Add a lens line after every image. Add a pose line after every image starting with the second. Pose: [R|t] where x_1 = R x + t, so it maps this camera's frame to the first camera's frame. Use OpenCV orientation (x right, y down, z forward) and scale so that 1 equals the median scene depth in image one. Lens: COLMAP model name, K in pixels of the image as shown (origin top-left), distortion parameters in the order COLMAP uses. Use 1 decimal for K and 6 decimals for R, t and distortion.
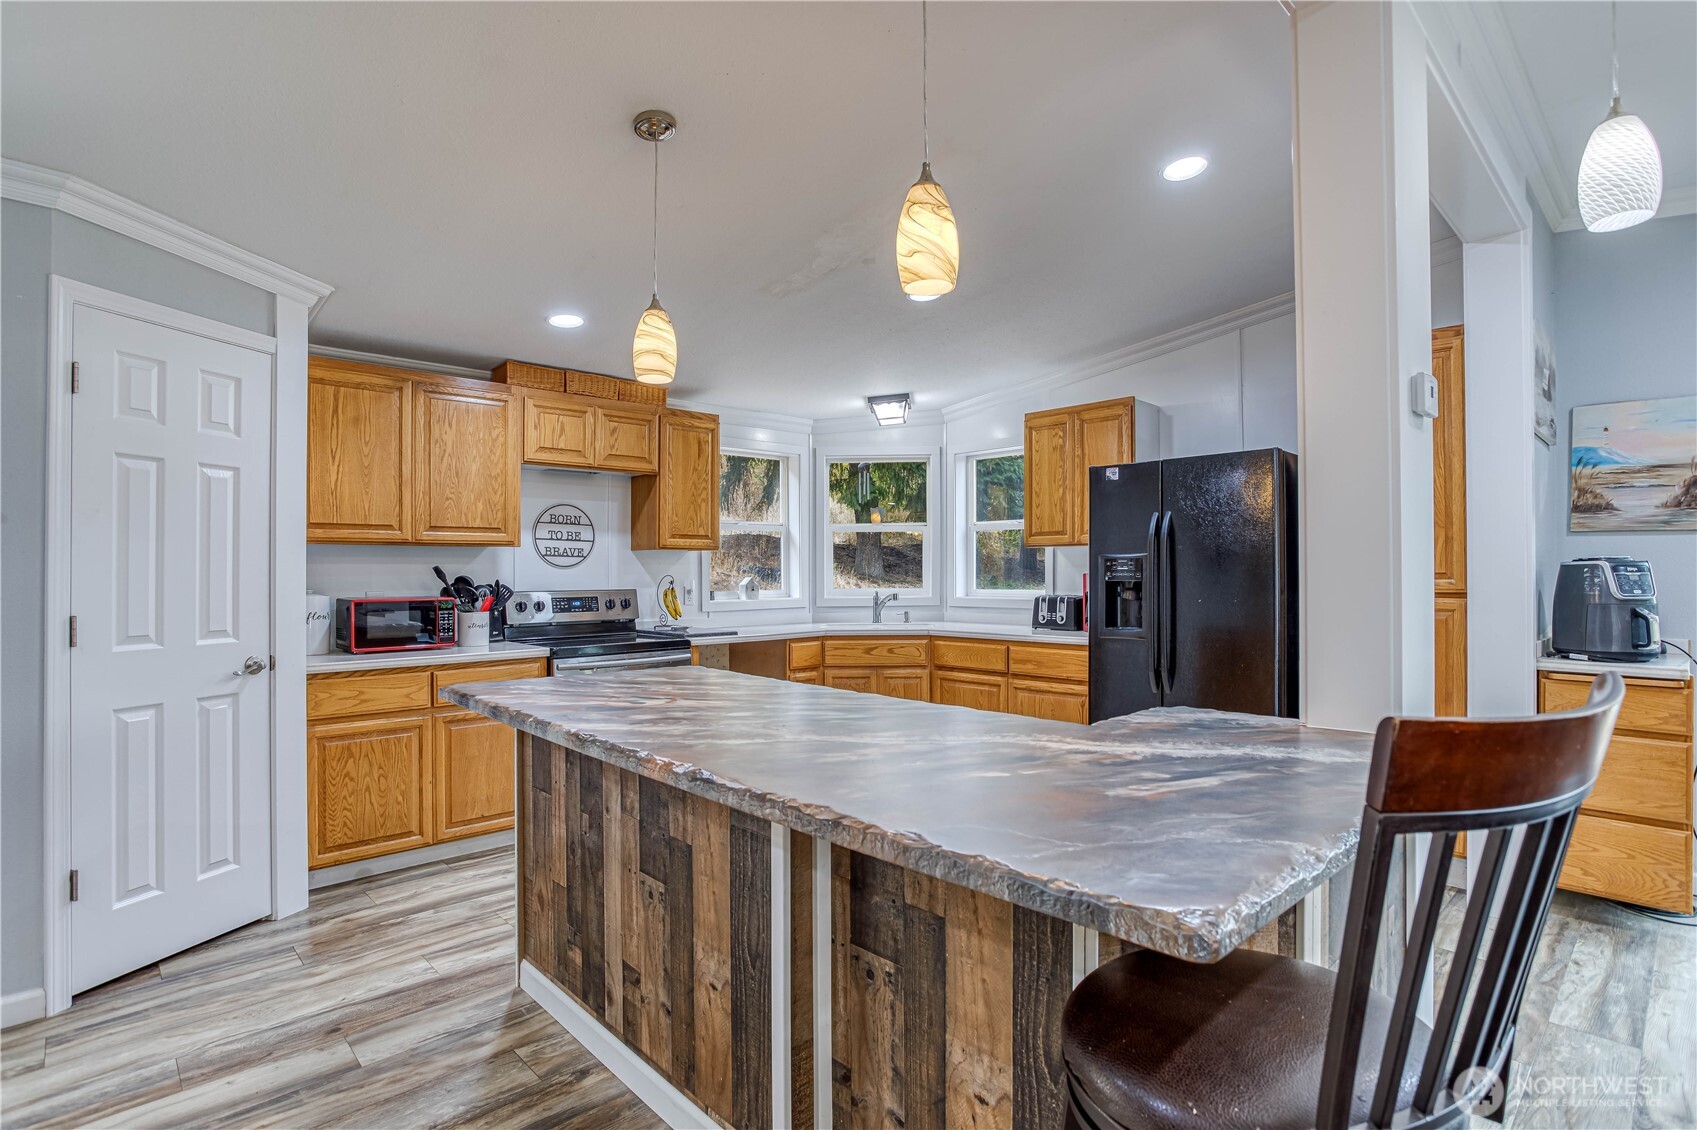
lens RADIAL K [[856.9, 0, 829.4], [0, 856.9, 562.7], [0, 0, 1]] dist [-0.022328, 0.000514]
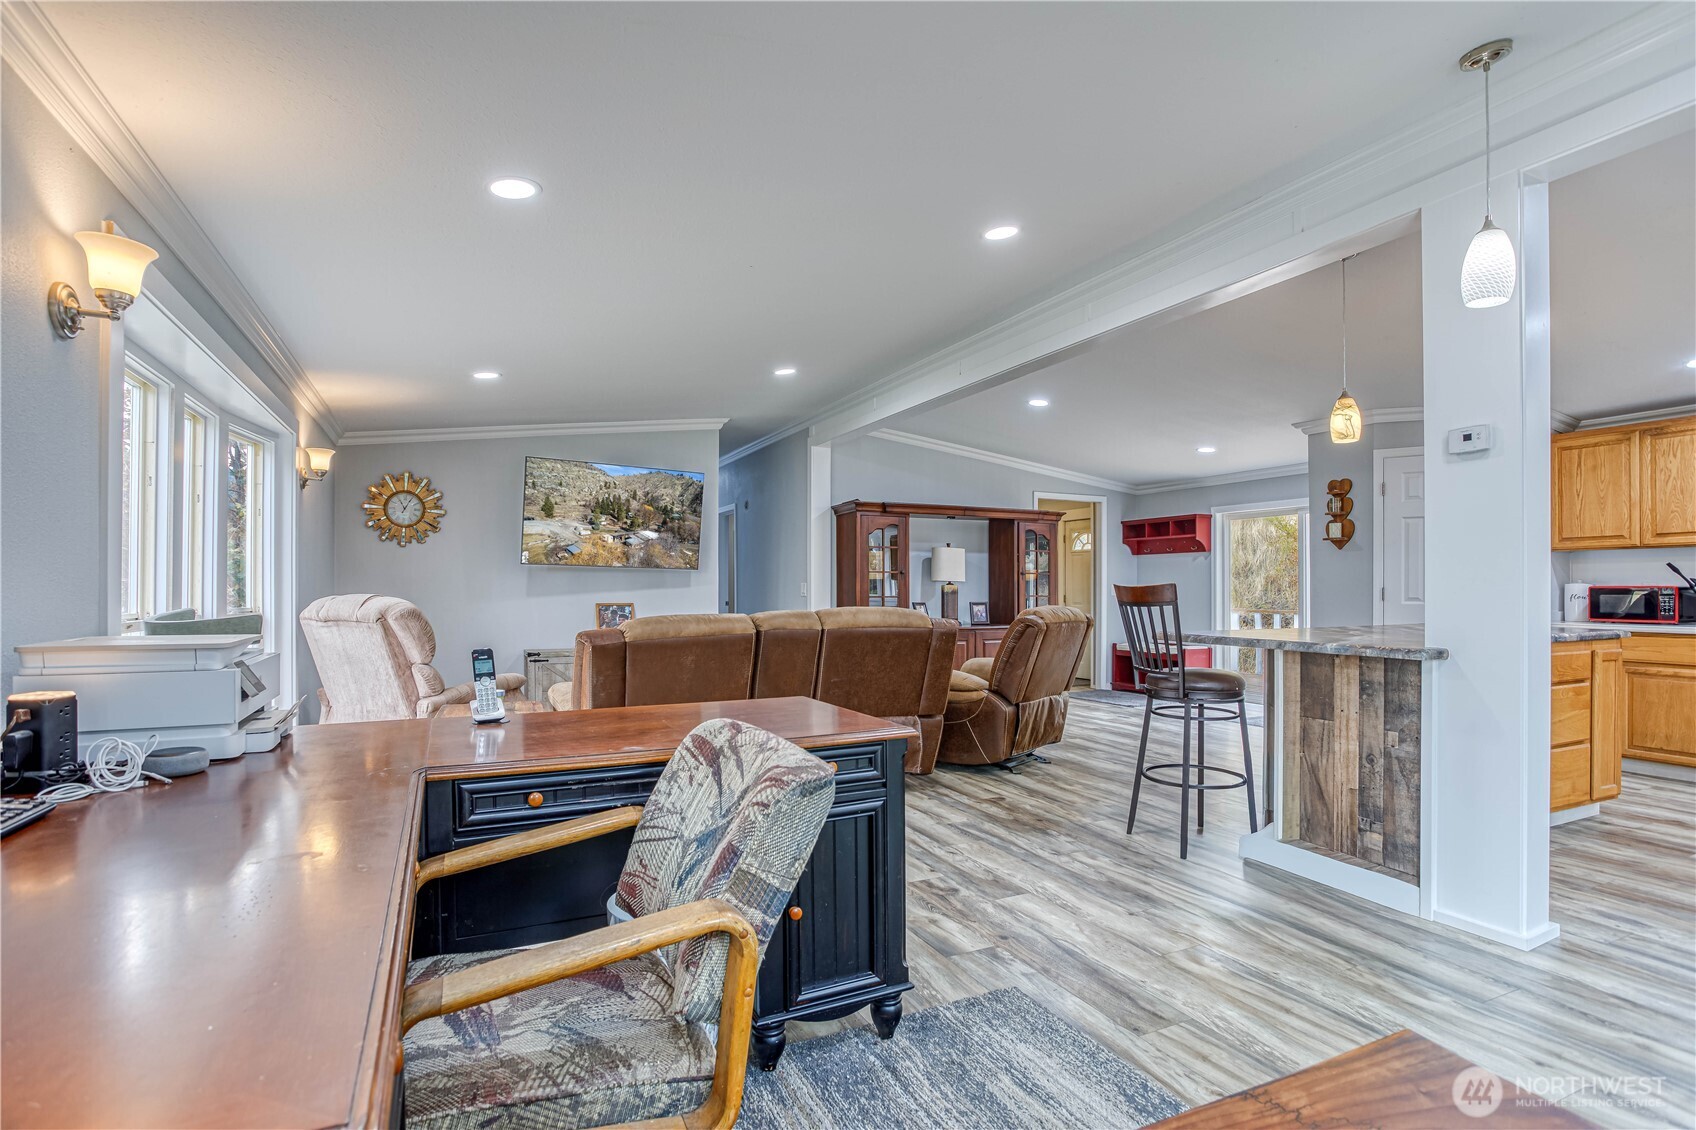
lens RADIAL K [[822.7, 0, 877.5], [0, 822.7, 590.1], [0, 0, 1]] dist [-0.066364, 0.029239]
pose [[-0.269959, 0.005529, -0.962856, 0.939151], [0.010115, 0.999945, 0.002906, 0.026704], [0.962819, -0.008954, -0.270000, 0.124943]]
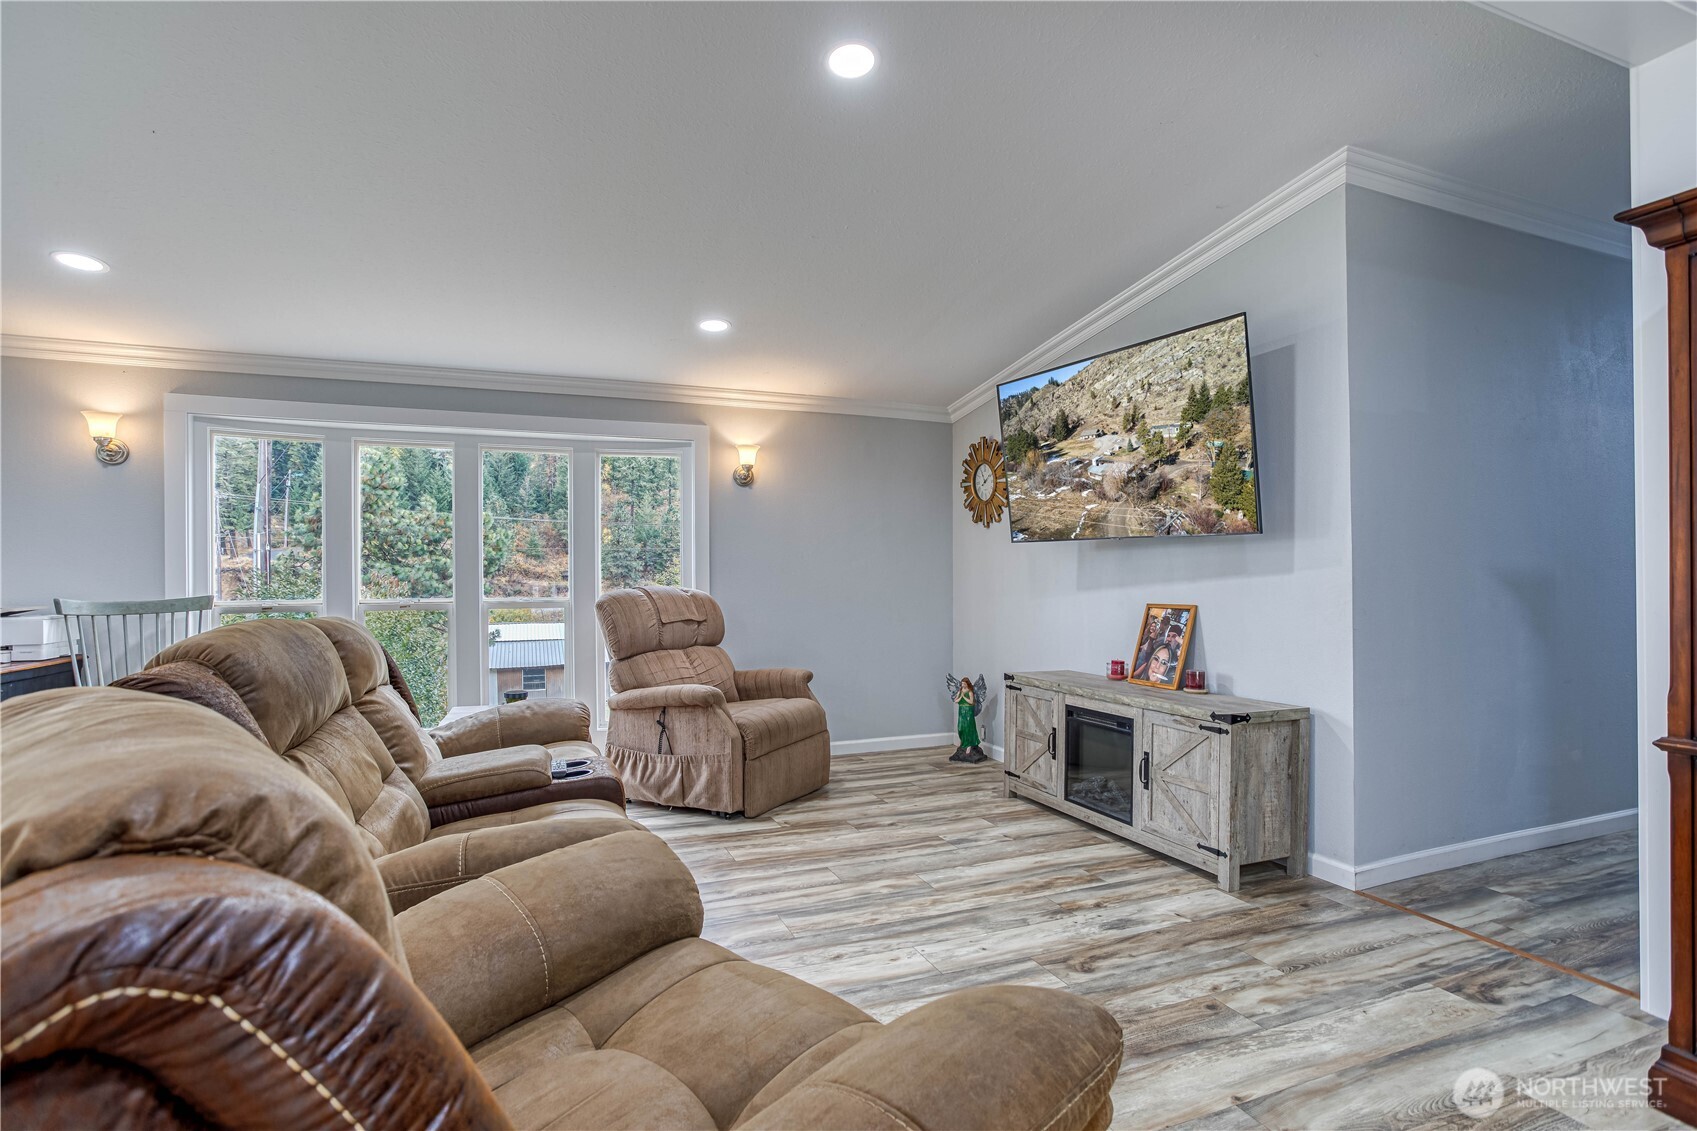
lens RADIAL K [[821.2, 0, 847.0], [0, 821.2, 581.1], [0, 0, 1]] dist [-0.059672, 0.011042]
pose [[-0.936486, 0.010191, 0.350556, -0.358735], [0.006557, 0.999912, -0.011553, 0.034165], [-0.350643, -0.008521, -0.936470, 0.129051]]
